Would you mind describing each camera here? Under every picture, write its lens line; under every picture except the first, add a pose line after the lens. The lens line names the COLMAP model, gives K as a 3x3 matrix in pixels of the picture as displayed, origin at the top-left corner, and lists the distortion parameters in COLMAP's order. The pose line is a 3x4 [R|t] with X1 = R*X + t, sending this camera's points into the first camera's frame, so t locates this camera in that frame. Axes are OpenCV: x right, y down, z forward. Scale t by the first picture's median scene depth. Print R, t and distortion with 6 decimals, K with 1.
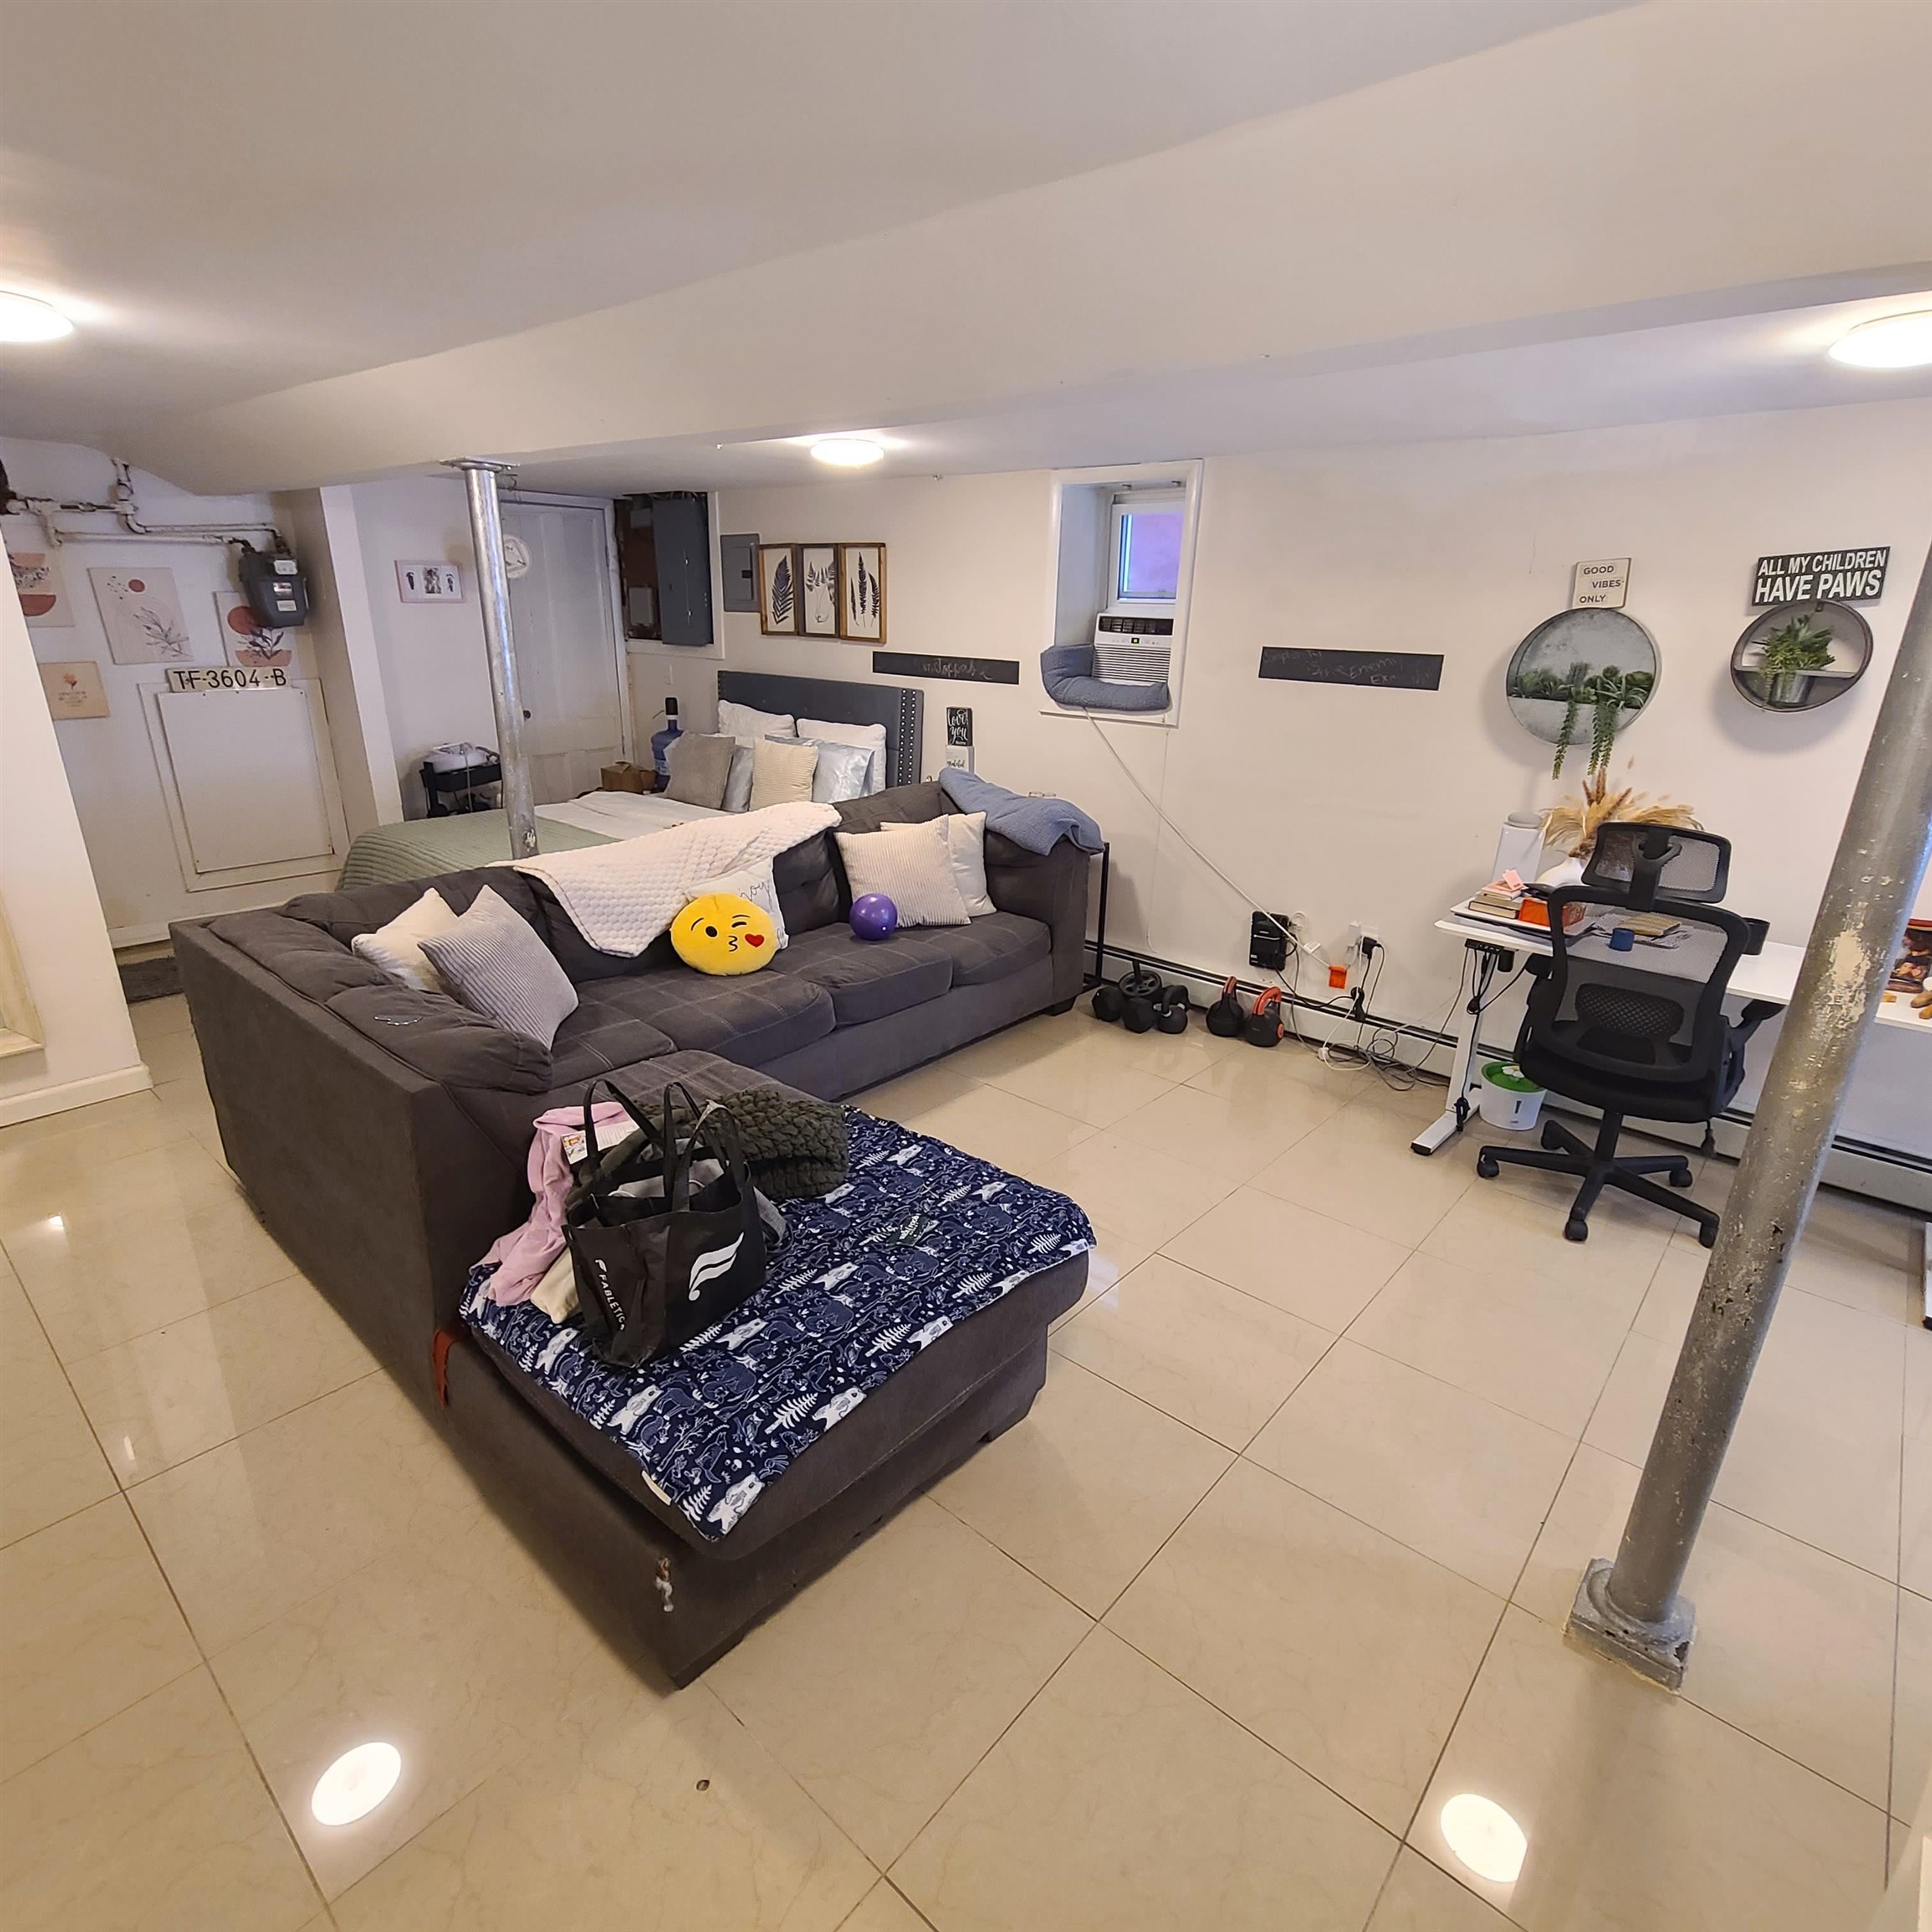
lens RADIAL K [[1050.8, 0, 950.1], [0, 1050.8, 983.8], [0, 0, 1]] dist [0.001893, -0.001806]
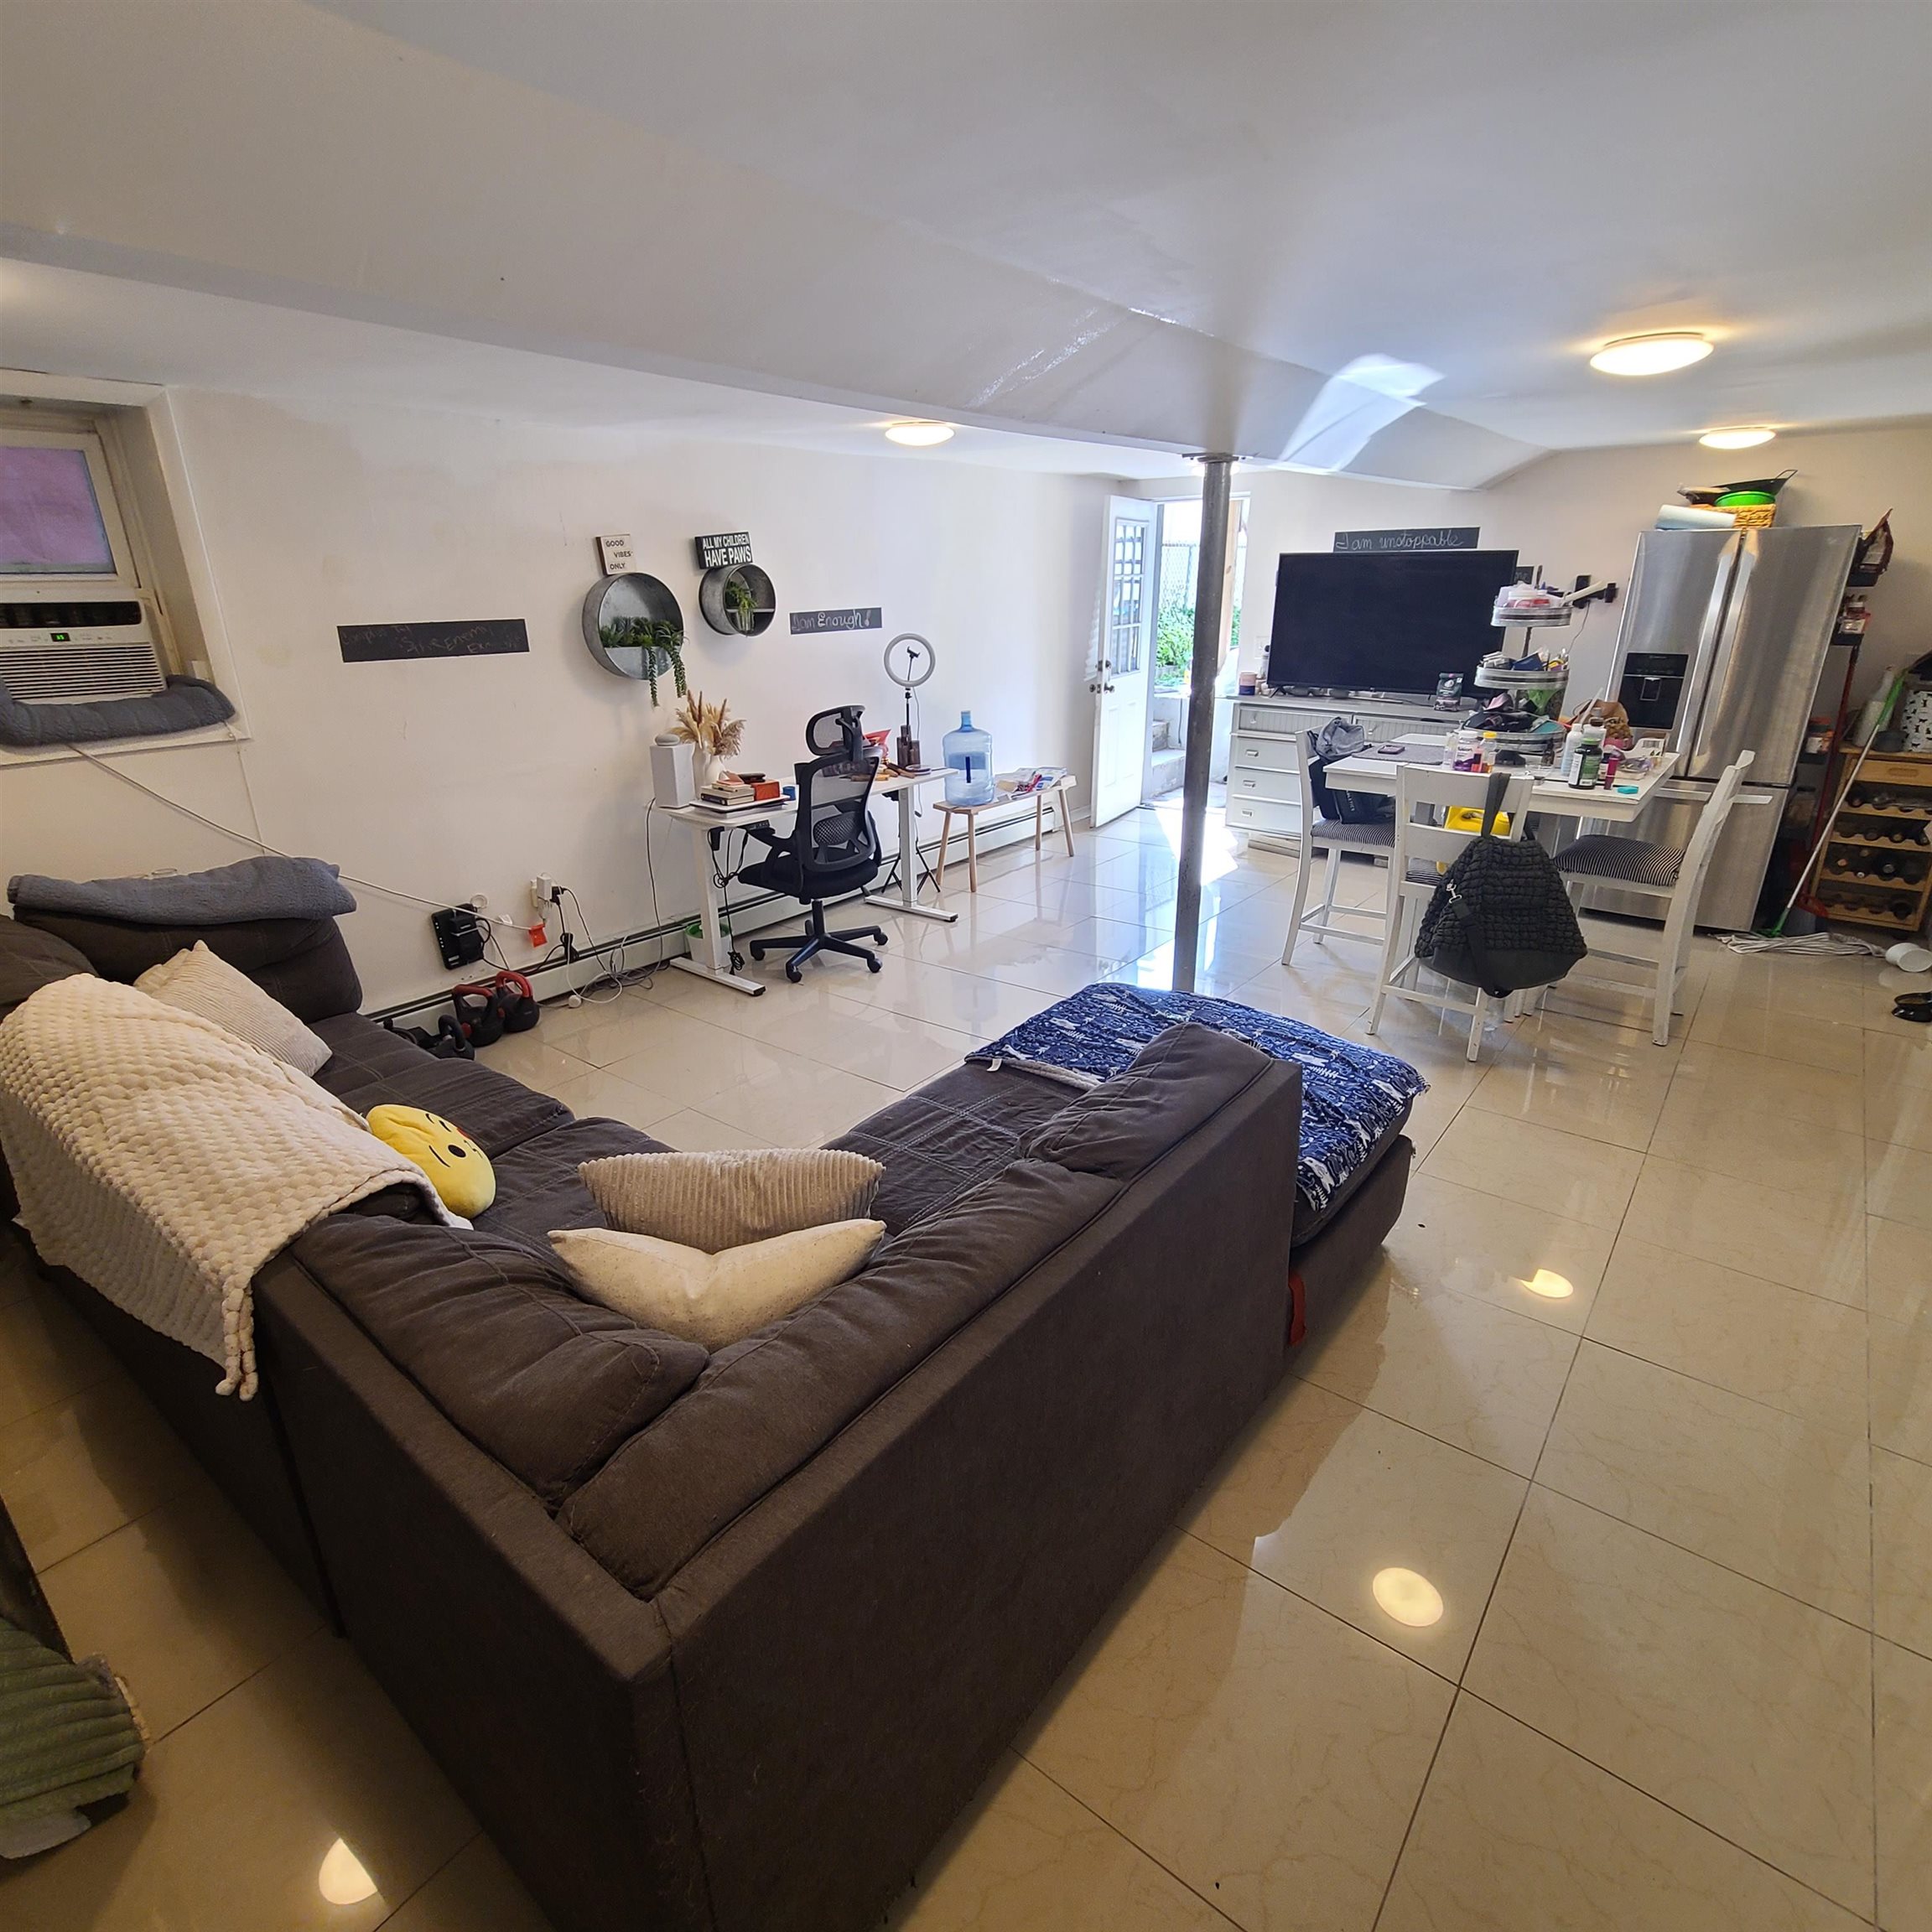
lens RADIAL K [[1050.8, 0, 950.1], [0, 1050.8, 983.8], [0, 0, 1]] dist [0.001893, -0.001806]
pose [[-0.067091, -0.385579, 0.920232, -0.644249], [0.343589, 0.856970, 0.384122, -0.227777], [-0.936720, 0.341953, 0.074986, 0.563001]]
